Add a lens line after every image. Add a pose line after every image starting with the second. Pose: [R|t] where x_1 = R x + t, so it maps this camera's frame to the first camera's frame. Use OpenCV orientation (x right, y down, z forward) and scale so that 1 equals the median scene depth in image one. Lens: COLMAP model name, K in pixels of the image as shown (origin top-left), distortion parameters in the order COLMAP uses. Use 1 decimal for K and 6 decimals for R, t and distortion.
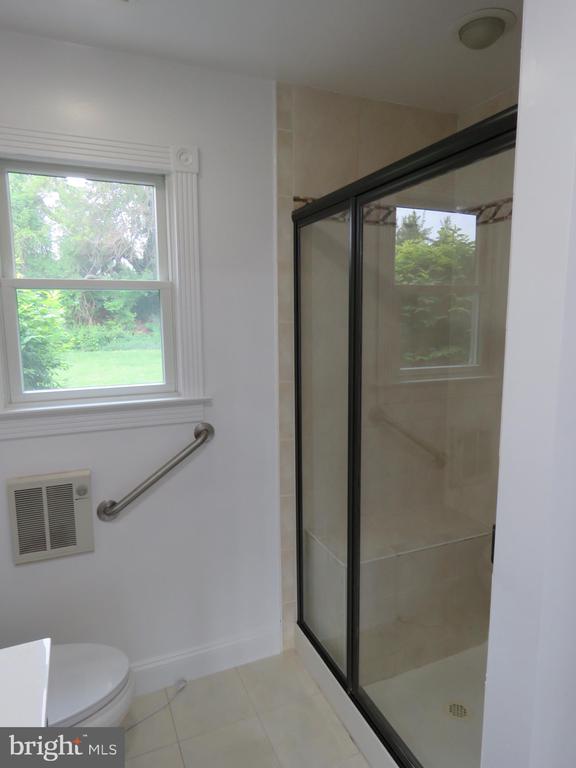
lens RADIAL K [[492.8, 0, 286.5], [0, 492.8, 384.0], [0, 0, 1]] dist [-0.007189, 0.003963]
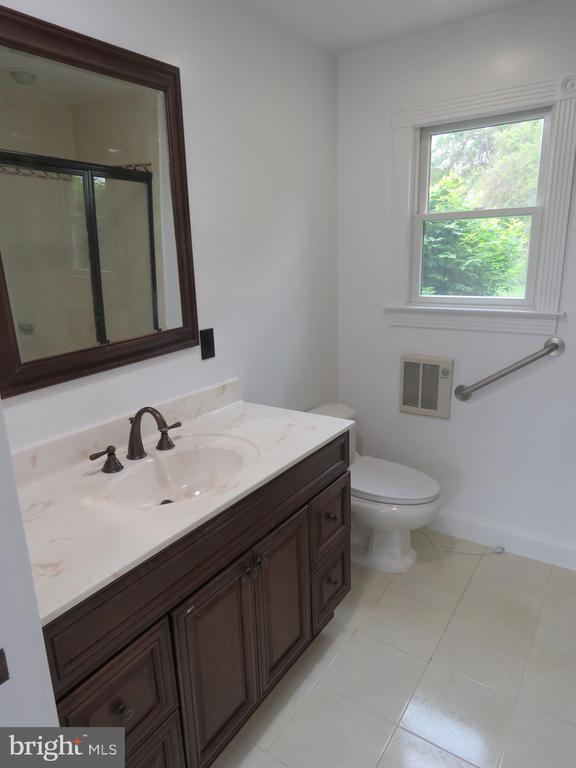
lens RADIAL K [[492.8, 0, 290.7], [0, 492.8, 381.6], [0, 0, 1]] dist [-0.007189, 0.003963]
pose [[0.547158, 0.202618, -0.812136, 0.458467], [-0.096700, 0.979064, 0.179116, 0.039458], [0.831425, -0.019471, 0.555296, -0.111972]]
